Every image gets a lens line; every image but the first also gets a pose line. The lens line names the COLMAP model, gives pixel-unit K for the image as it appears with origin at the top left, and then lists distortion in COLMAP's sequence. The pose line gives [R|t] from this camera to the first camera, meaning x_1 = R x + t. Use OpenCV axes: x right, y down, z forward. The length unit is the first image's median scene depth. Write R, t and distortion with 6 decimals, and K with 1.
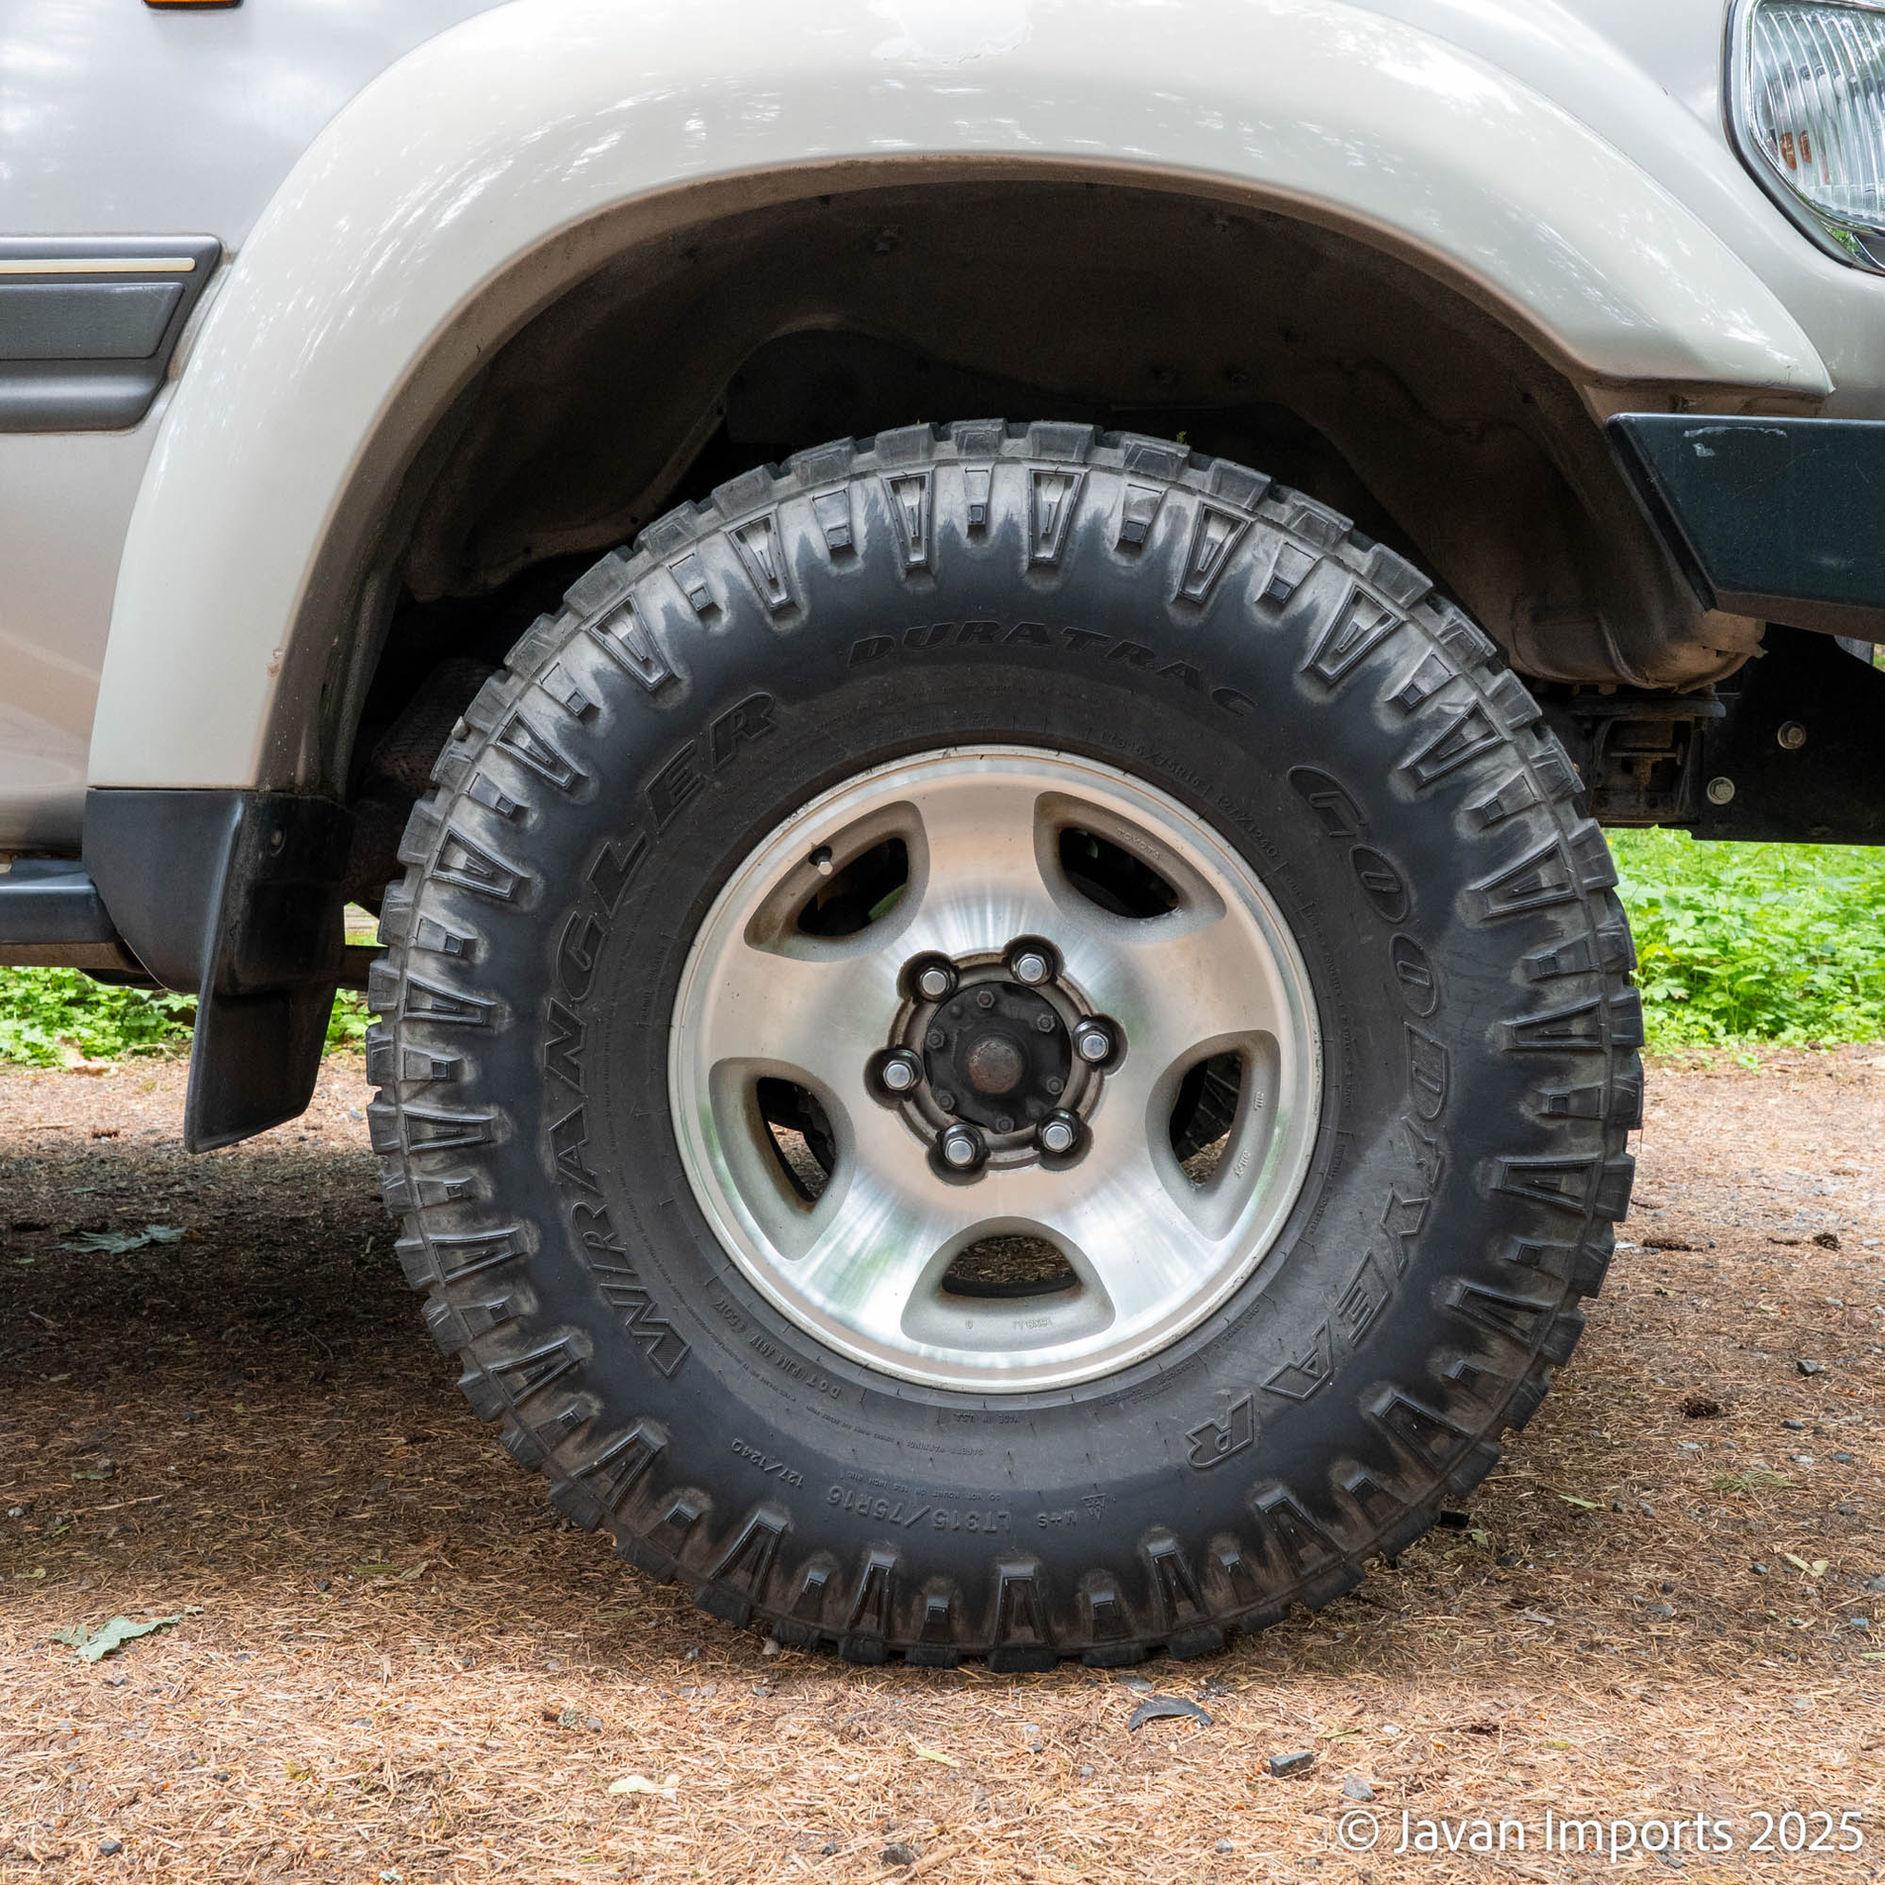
lens RADIAL K [[1966.5, 0, 945.0], [0, 1966.5, 902.4], [0, 0, 1]] dist [0.017937, 0.010029]
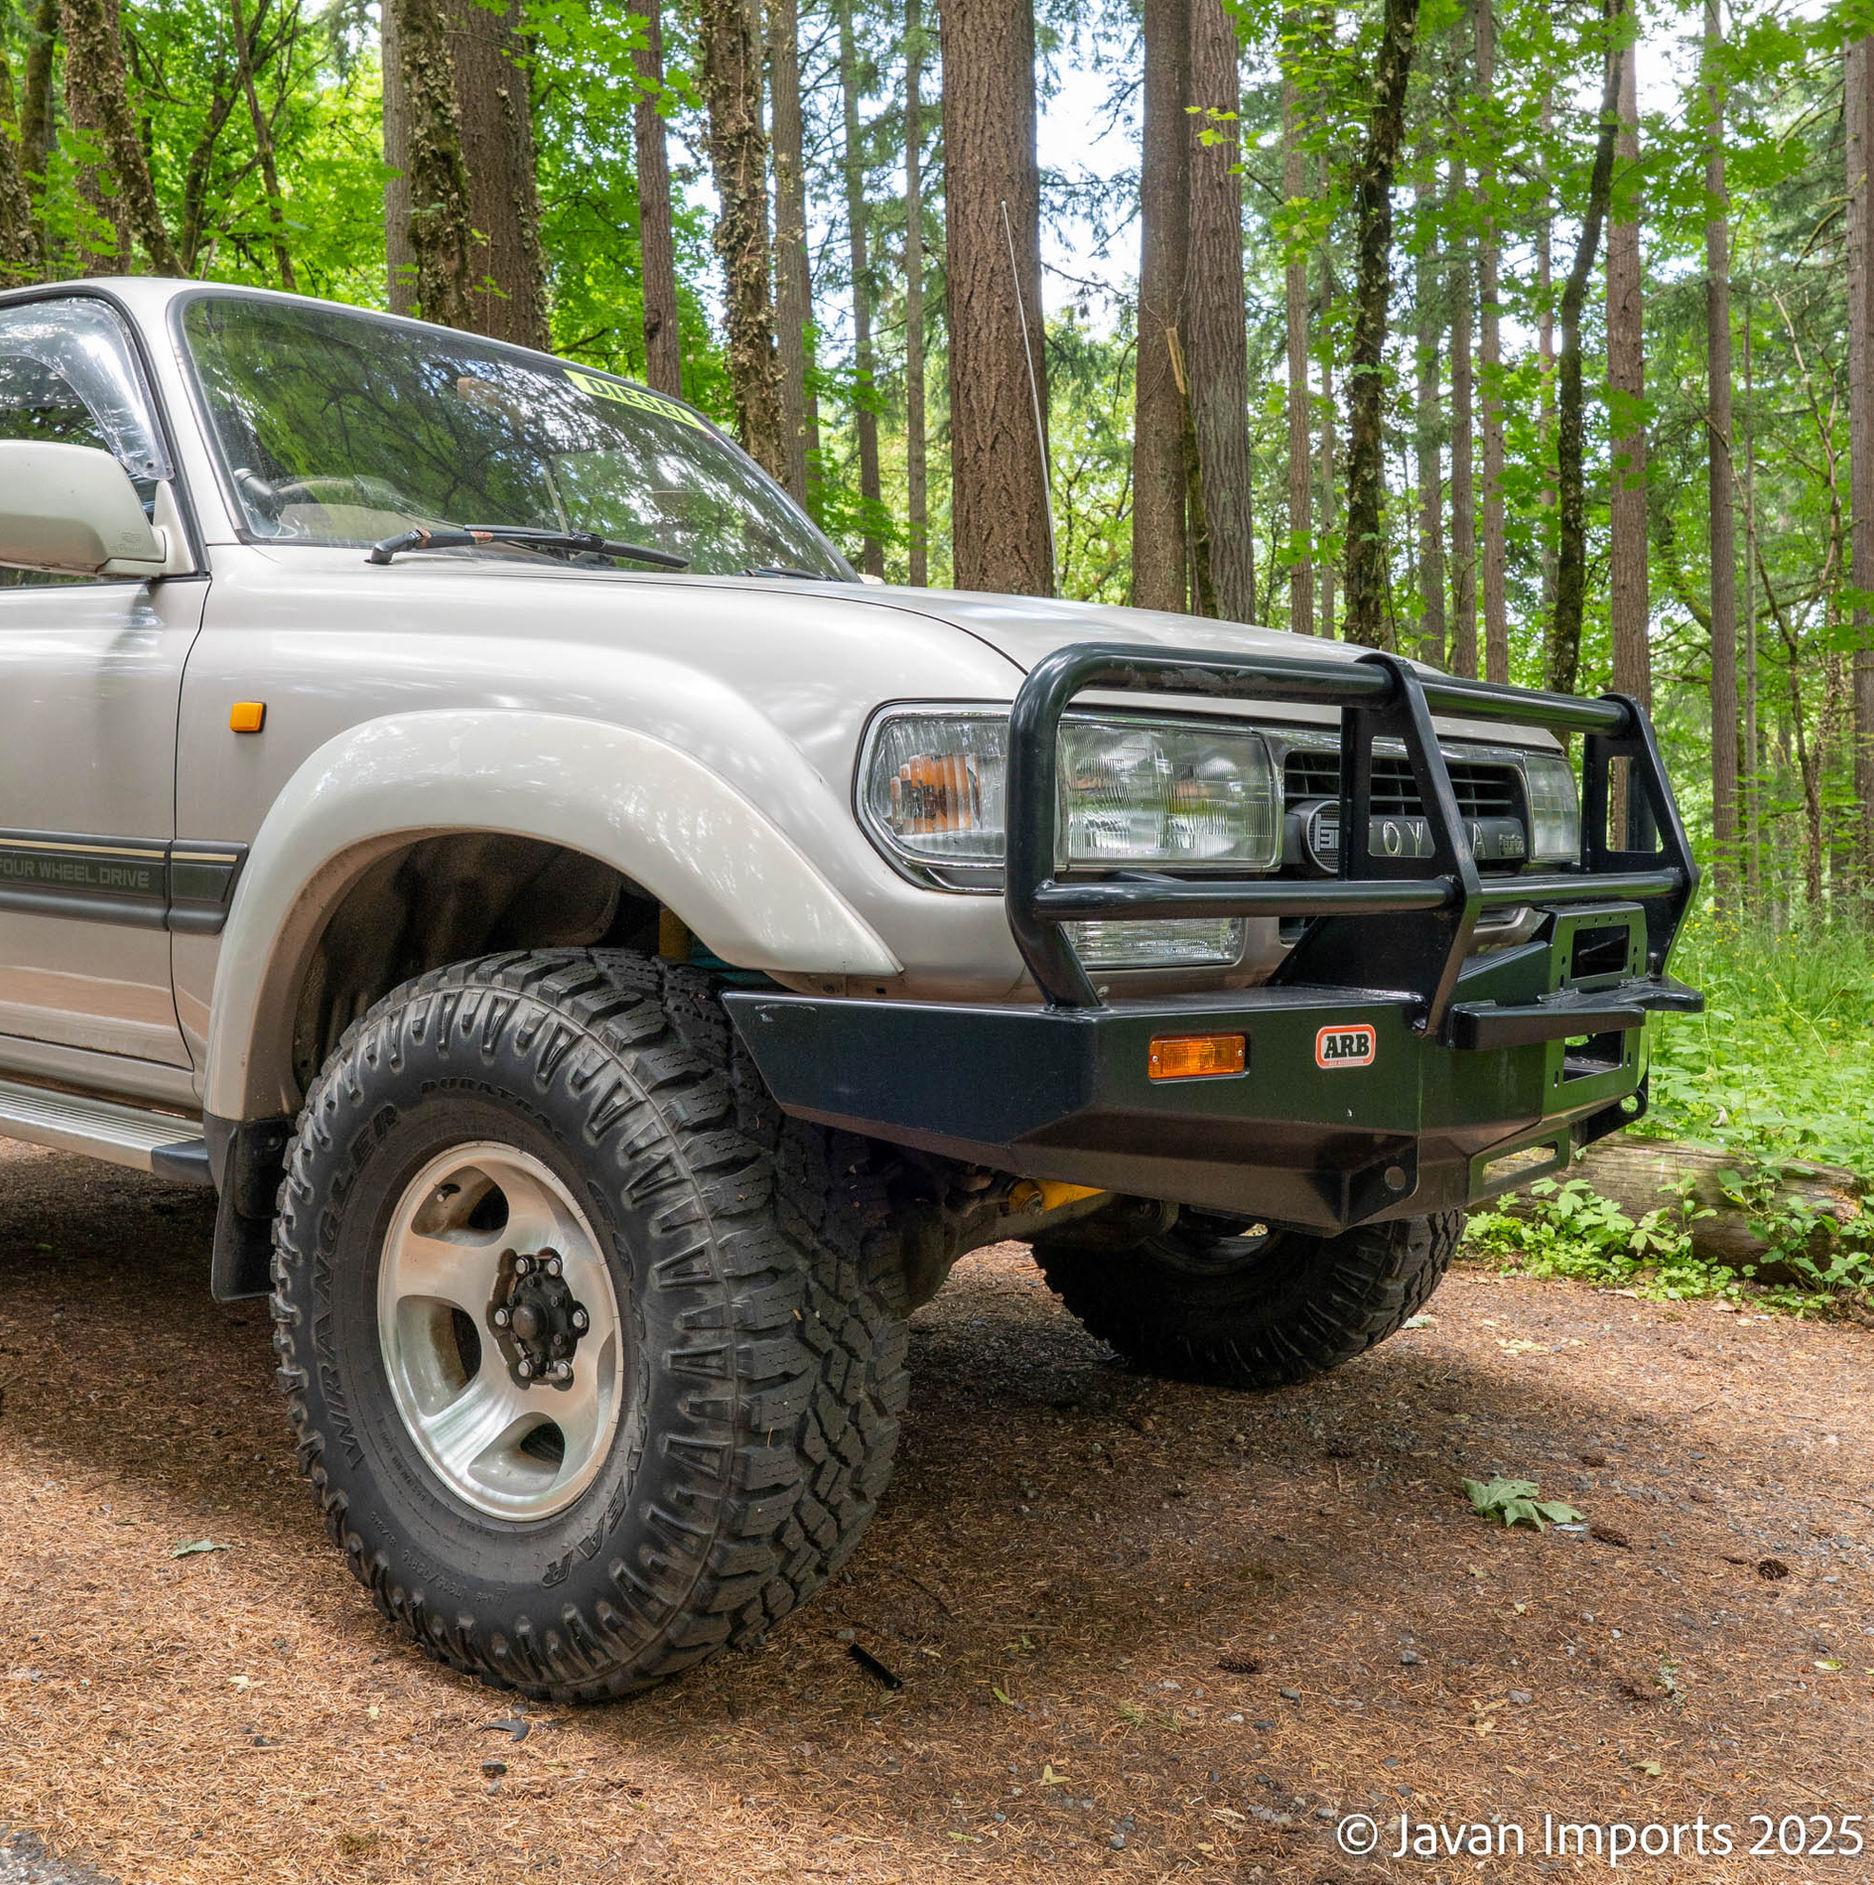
lens RADIAL K [[1965.6, 0, 937.6], [0, 1965.6, 775.1], [0, 0, 1]] dist [0.013740, 0.014550]
pose [[0.832460, 0.008553, -0.554019, 1.361653], [-0.056474, 0.995984, -0.069480, -0.314349], [0.551199, 0.089127, 0.829600, -0.290552]]
